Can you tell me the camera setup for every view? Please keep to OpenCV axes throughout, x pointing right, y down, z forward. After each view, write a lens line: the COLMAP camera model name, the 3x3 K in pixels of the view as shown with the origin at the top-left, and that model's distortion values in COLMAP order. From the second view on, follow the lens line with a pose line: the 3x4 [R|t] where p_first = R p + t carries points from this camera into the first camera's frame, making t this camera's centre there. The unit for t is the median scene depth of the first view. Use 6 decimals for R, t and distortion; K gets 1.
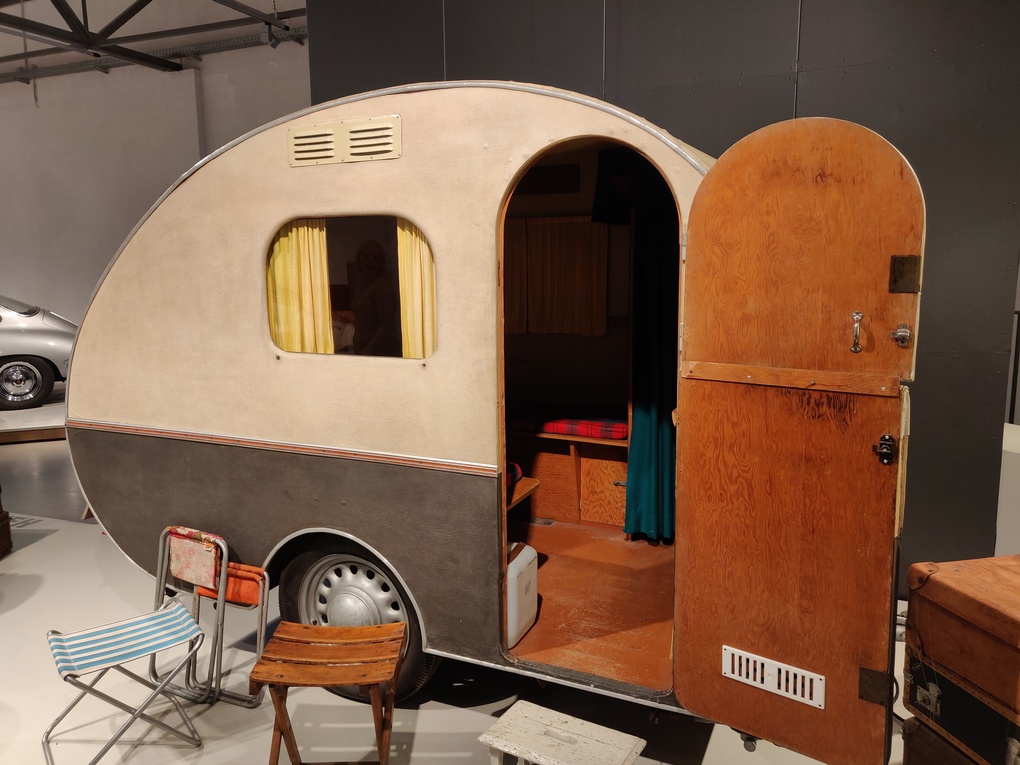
lens RADIAL K [[773.5, 0, 504.9], [0, 773.5, 384.2], [0, 0, 1]] dist [0.021641, 0.016516]
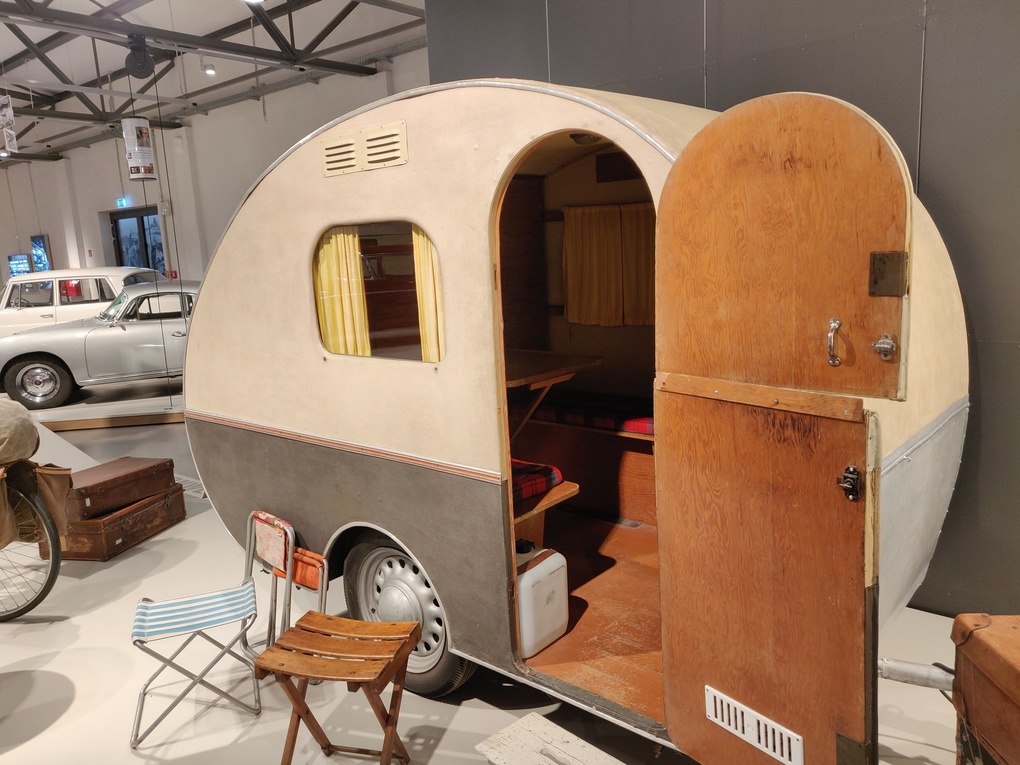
lens RADIAL K [[773.5, 0, 507.5], [0, 773.5, 380.2], [0, 0, 1]] dist [0.021641, 0.016516]
pose [[0.961250, 0.008695, -0.275541, 0.267467], [-0.002300, 0.999721, 0.023524, -0.034989], [0.275668, -0.021979, 0.961002, 0.064563]]
